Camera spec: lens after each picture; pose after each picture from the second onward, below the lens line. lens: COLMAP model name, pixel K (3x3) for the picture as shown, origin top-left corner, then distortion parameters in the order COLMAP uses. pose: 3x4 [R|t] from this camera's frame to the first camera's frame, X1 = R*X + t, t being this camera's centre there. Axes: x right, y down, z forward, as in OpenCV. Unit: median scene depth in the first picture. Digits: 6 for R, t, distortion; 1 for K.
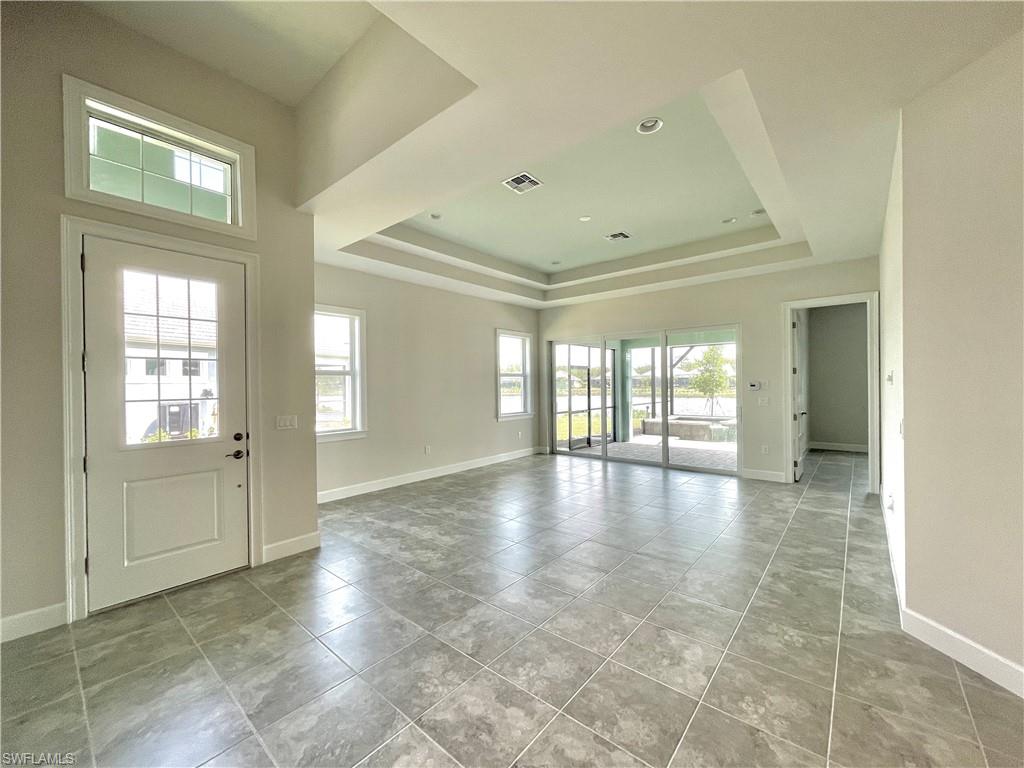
lens RADIAL K [[413.9, 0, 504.1], [0, 413.9, 387.3], [0, 0, 1]] dist [0.000675, -0.000250]
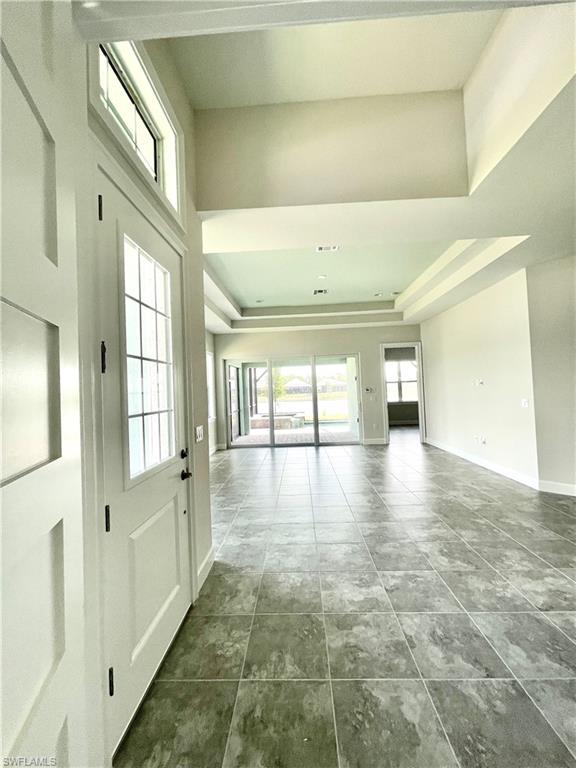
lens RADIAL K [[310.4, 0, 289.2], [0, 310.4, 381.4], [0, 0, 1]] dist [0.000675, -0.000250]
pose [[0.782913, -0.002379, 0.622127, -0.875377], [0.036107, 0.998481, -0.041621, 0.004242], [-0.621083, 0.055049, 0.781809, 0.354255]]
